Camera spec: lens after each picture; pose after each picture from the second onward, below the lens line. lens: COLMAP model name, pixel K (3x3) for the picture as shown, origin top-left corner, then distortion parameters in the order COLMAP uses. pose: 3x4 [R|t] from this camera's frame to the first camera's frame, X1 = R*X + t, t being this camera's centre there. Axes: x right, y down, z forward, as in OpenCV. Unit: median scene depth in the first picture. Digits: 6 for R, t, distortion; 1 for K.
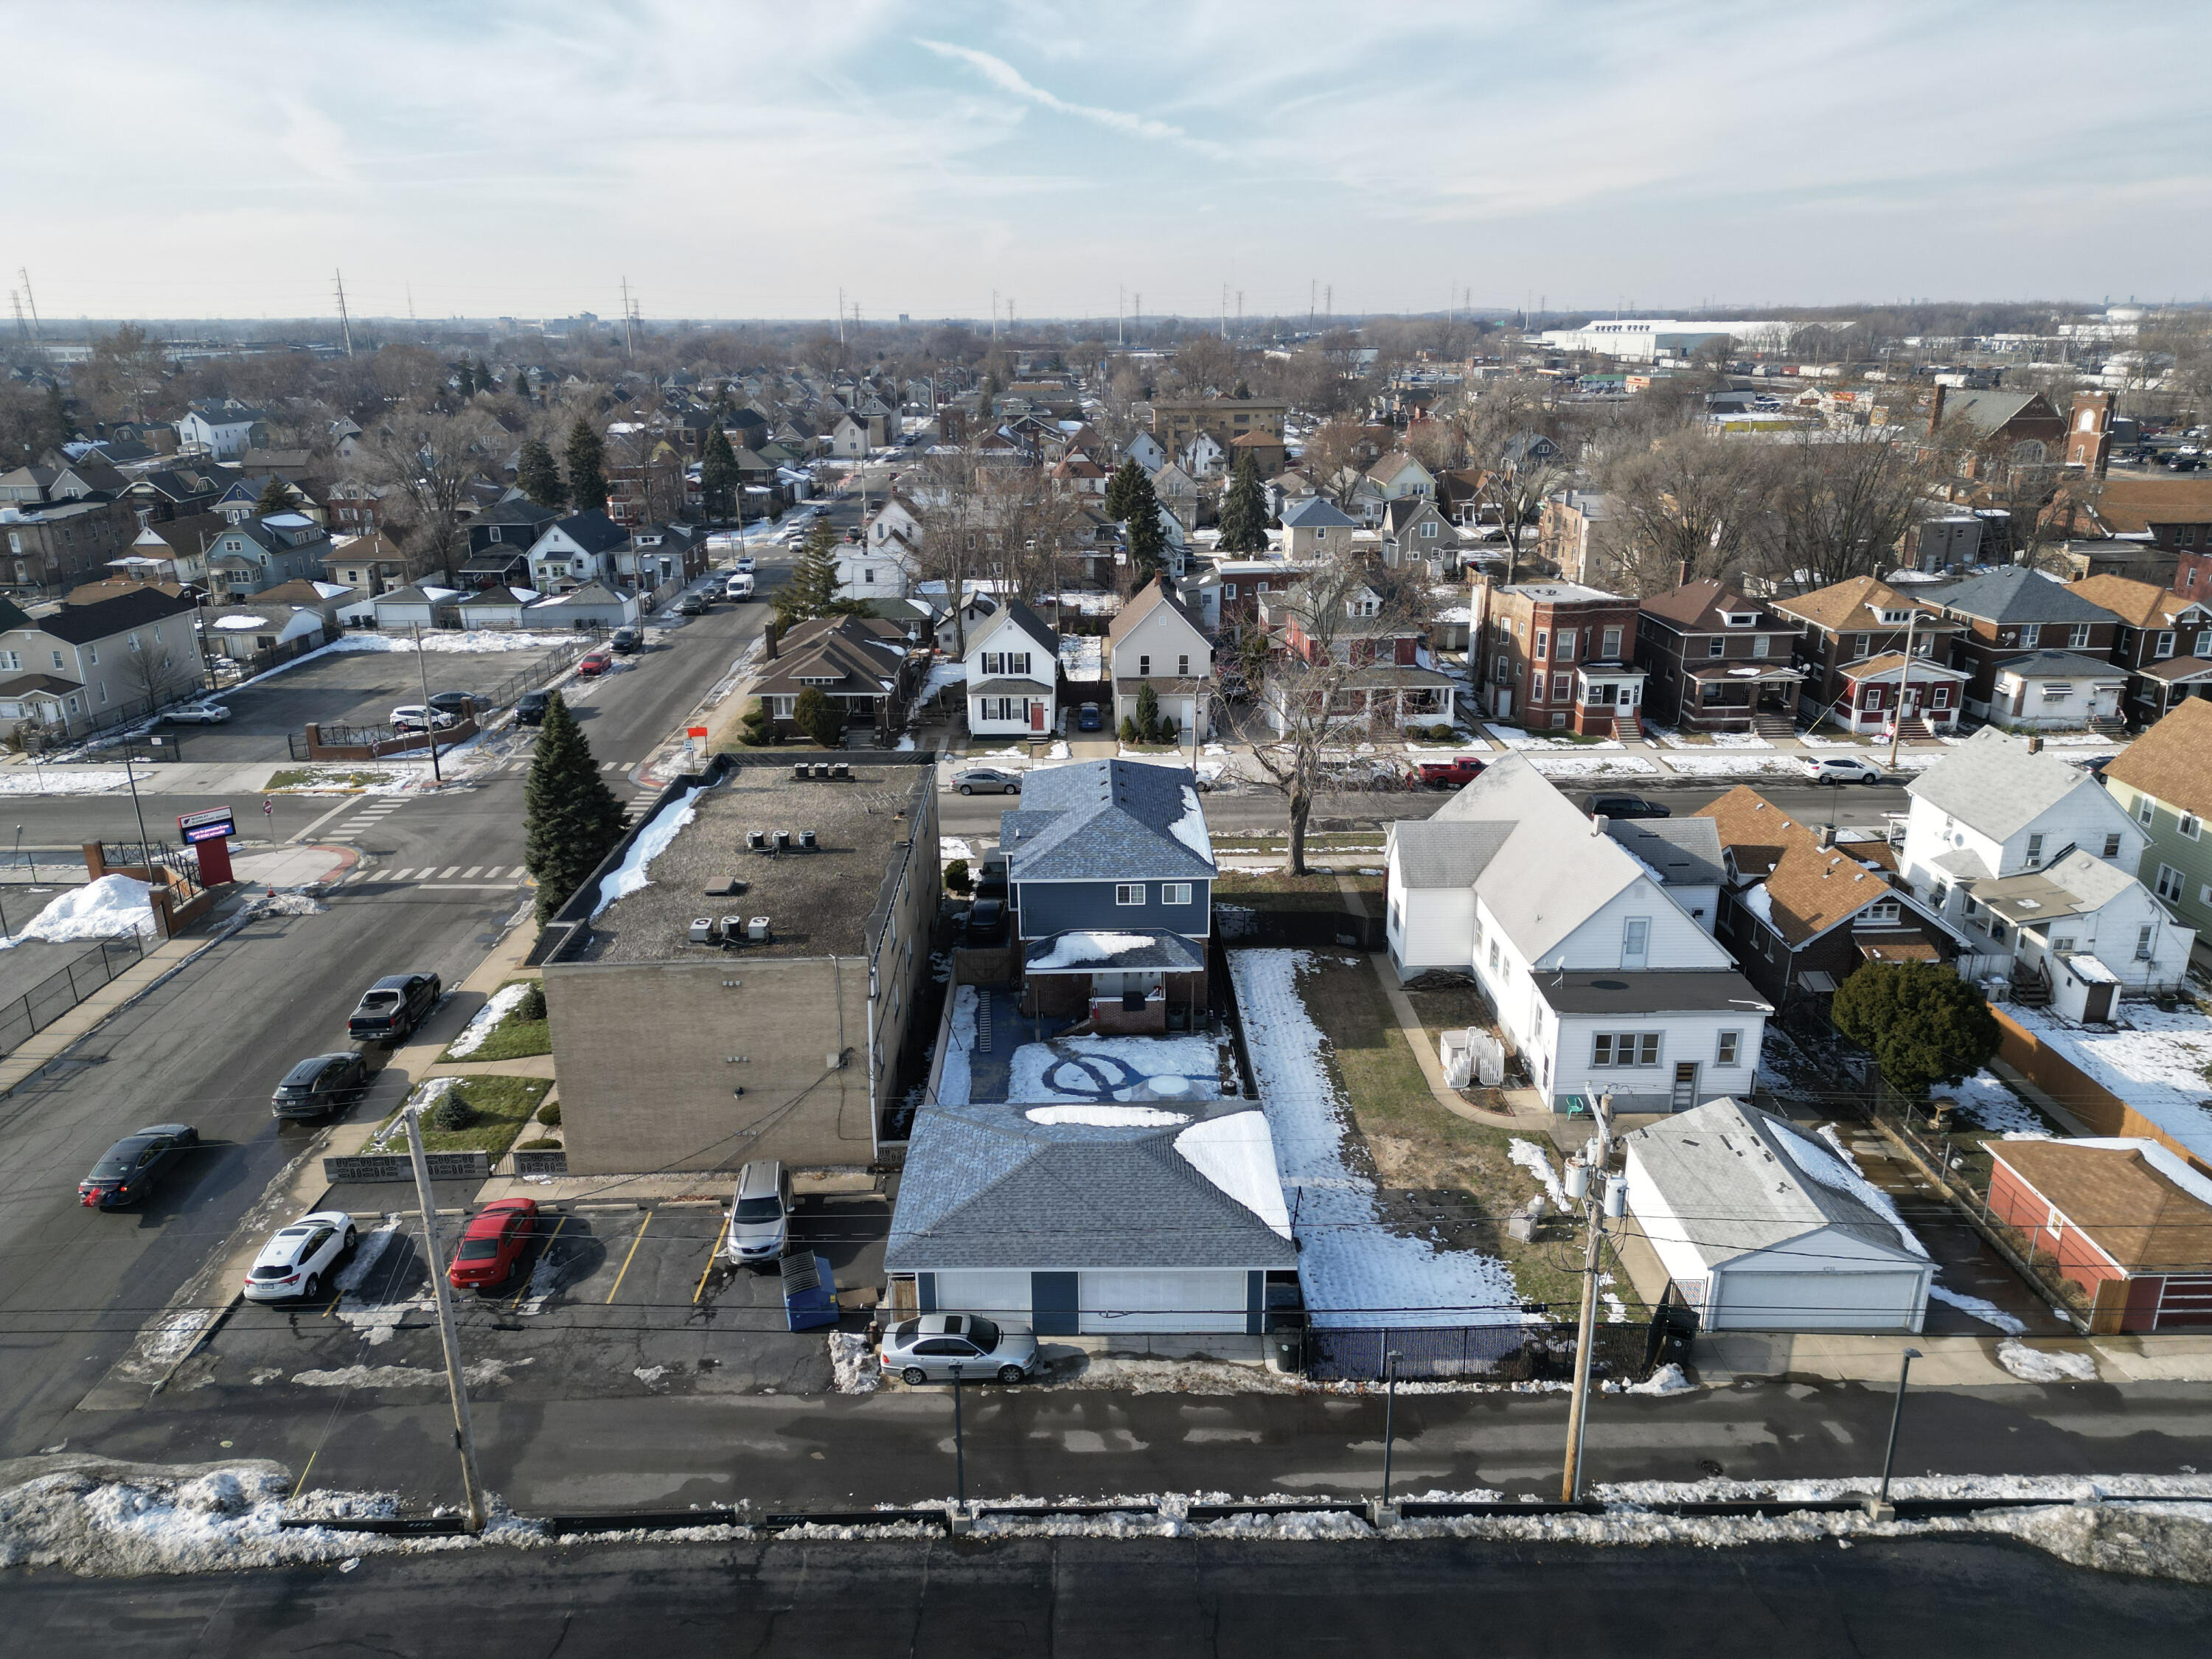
lens RADIAL K [[1542.5, 0, 1103.0], [0, 1542.5, 838.9], [0, 0, 1]] dist [0.074299, -0.058580]
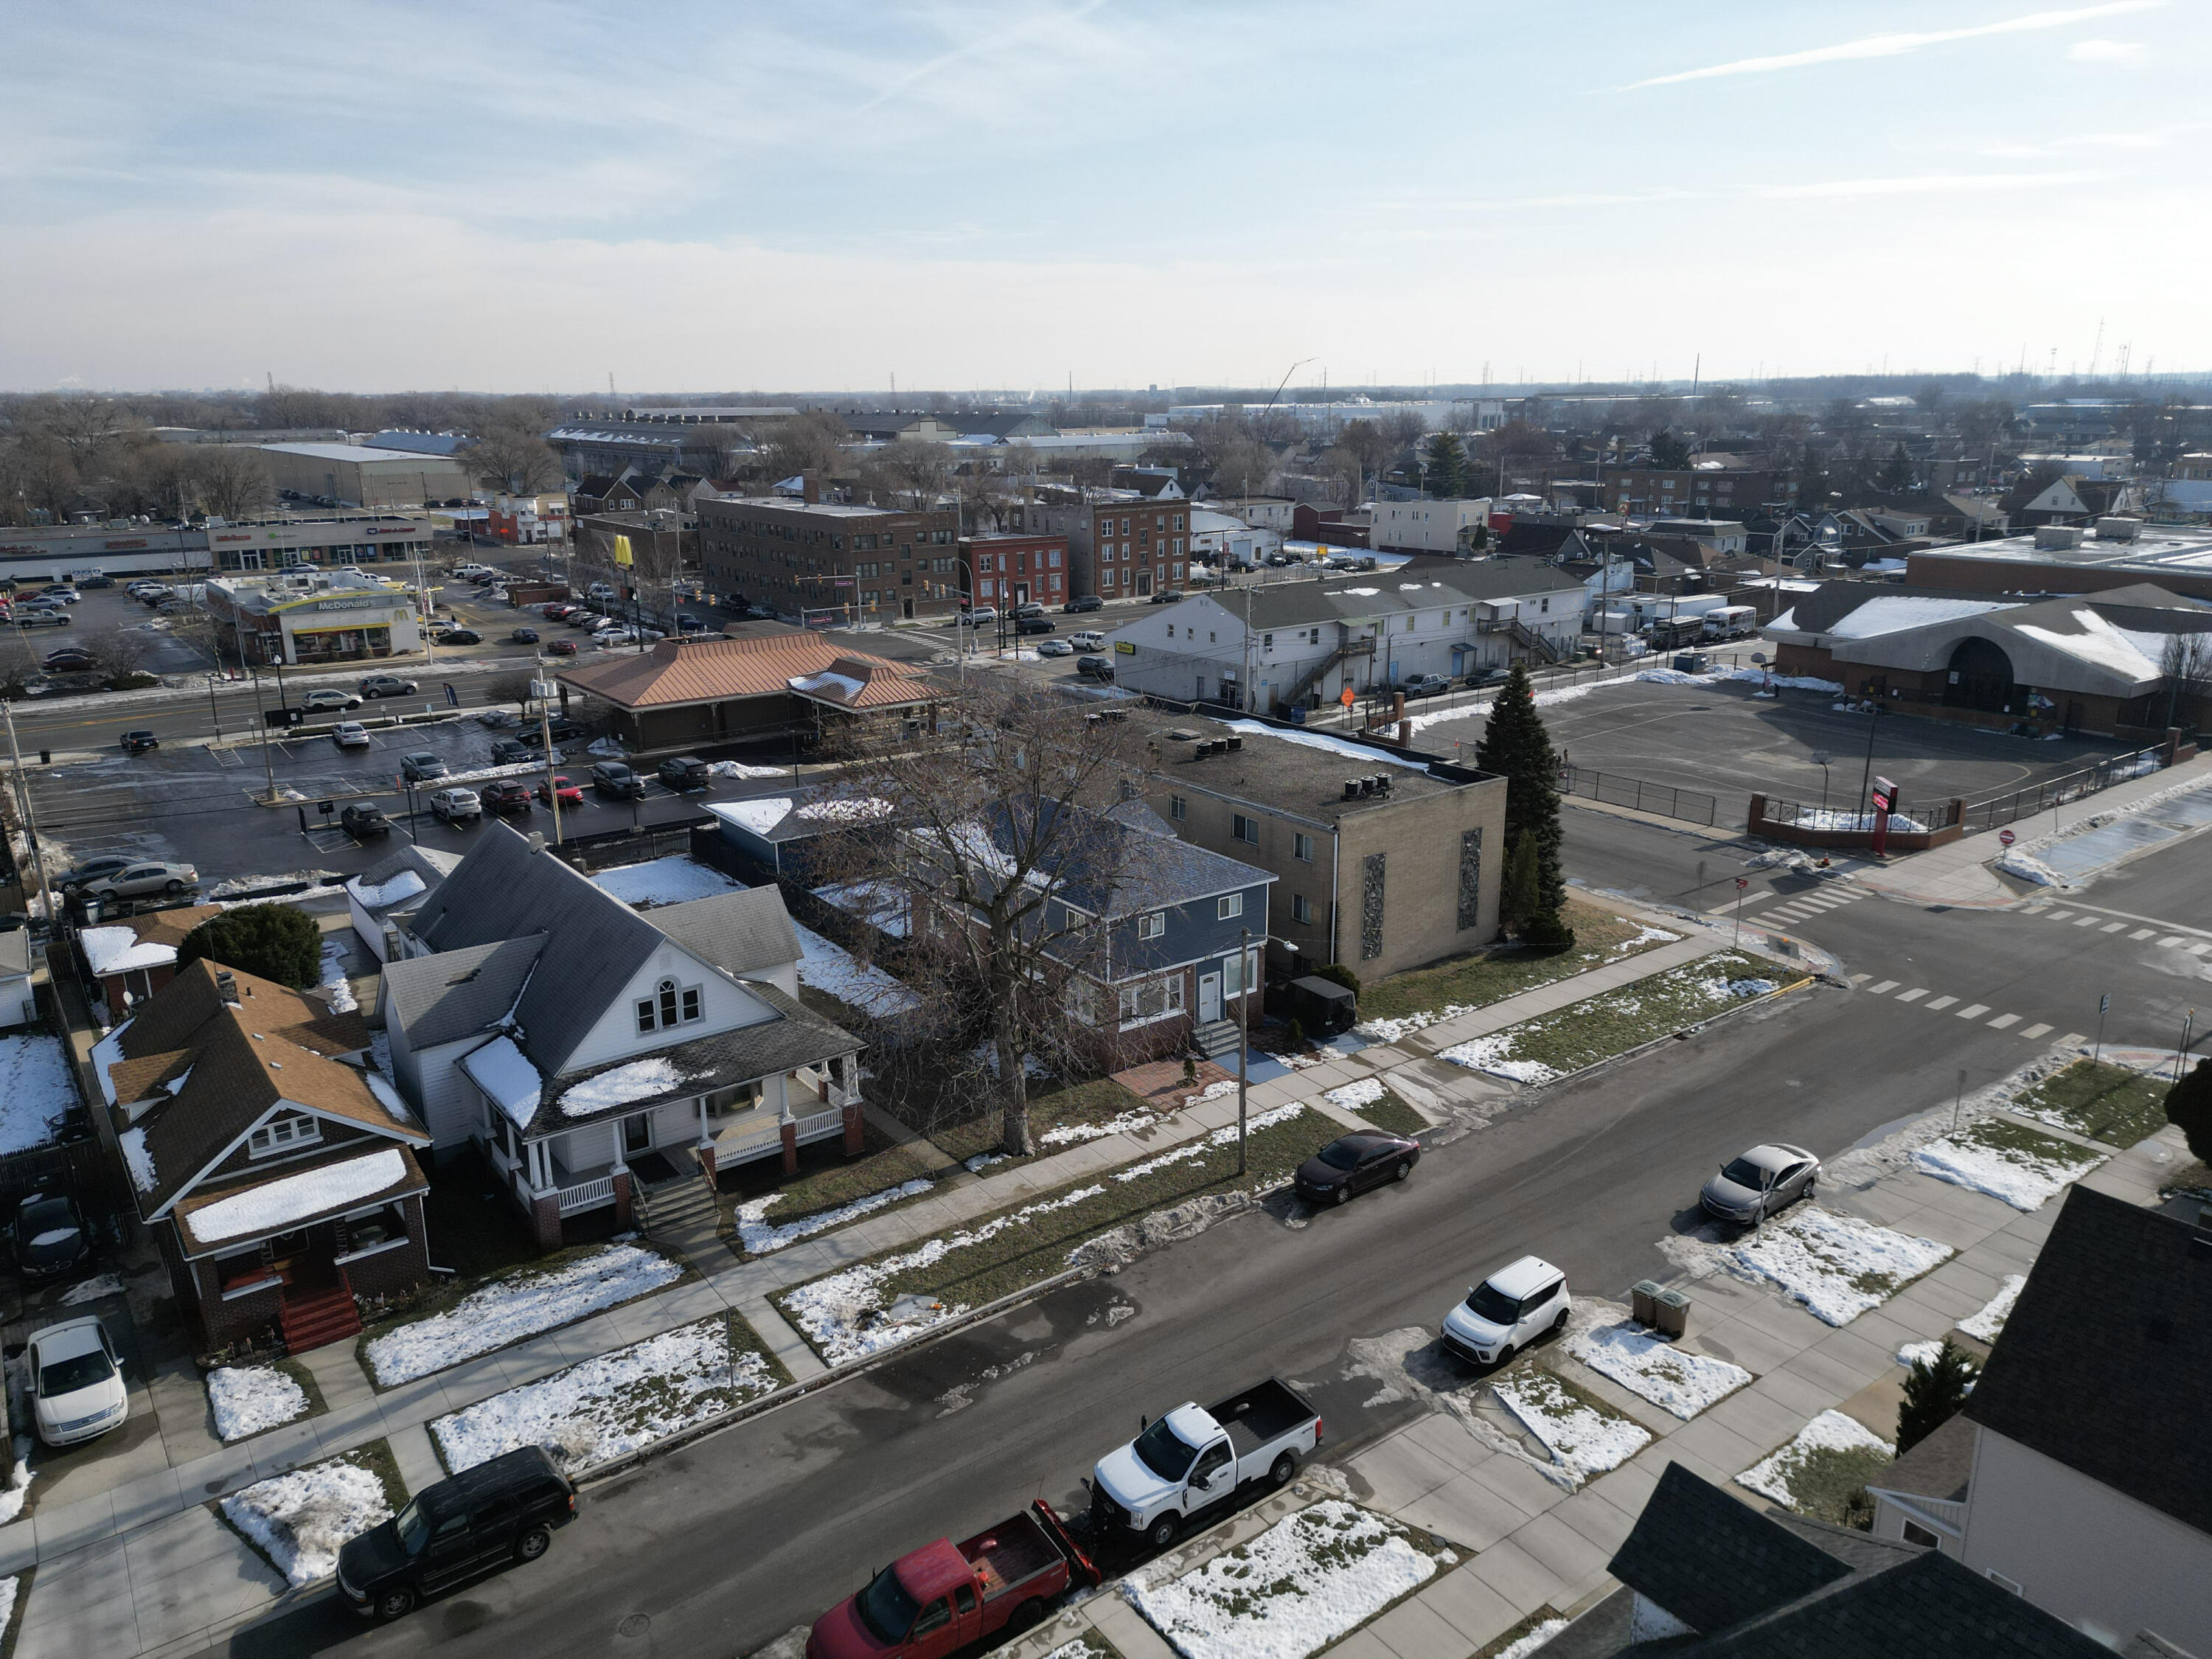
lens RADIAL K [[1542.5, 0, 1114.9], [0, 1542.5, 837.4], [0, 0, 1]] dist [0.074299, -0.058580]
pose [[-0.806853, 0.178111, -0.563263, 0.540888], [-0.172739, 0.840663, 0.513271, -0.531208], [0.564934, 0.511431, -0.647525, 1.715446]]
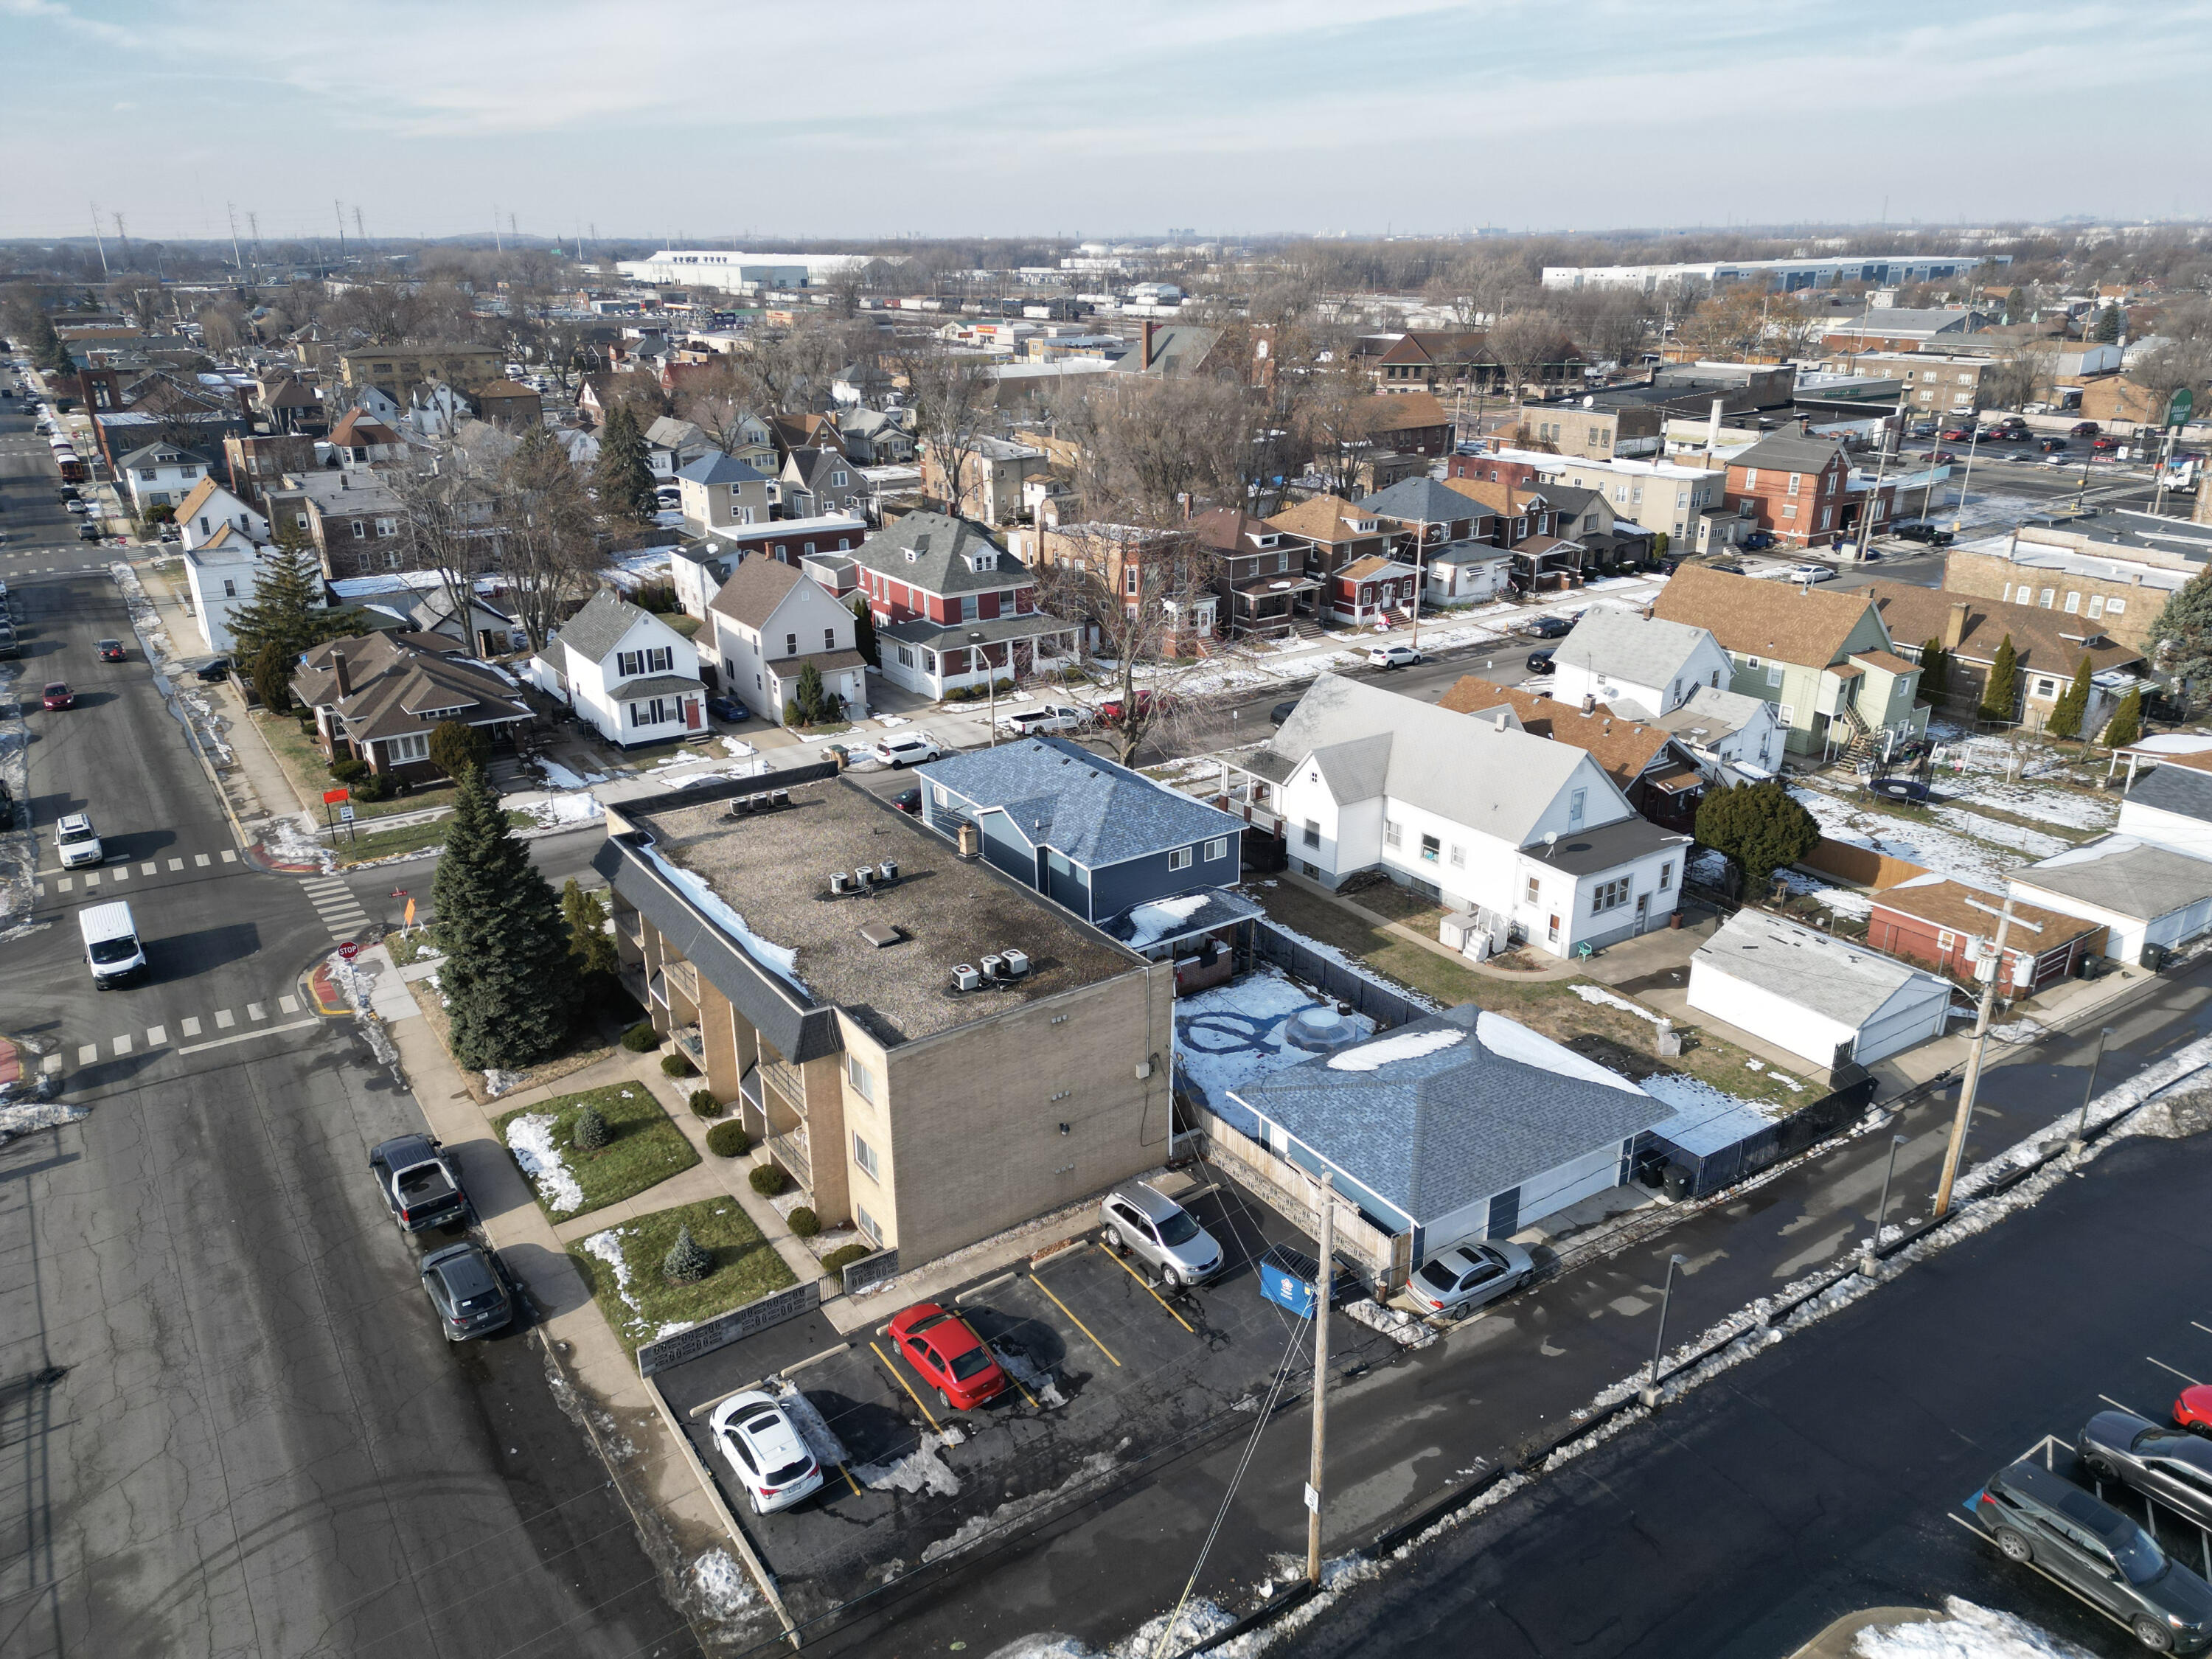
lens RADIAL K [[1542.5, 0, 1105.6], [0, 1542.5, 841.7], [0, 0, 1]] dist [0.074299, -0.058580]
pose [[0.837499, -0.196060, 0.510054, -0.533288], [0.173980, 0.980514, 0.091228, -0.076253], [-0.518002, 0.012335, 0.855291, 0.128909]]
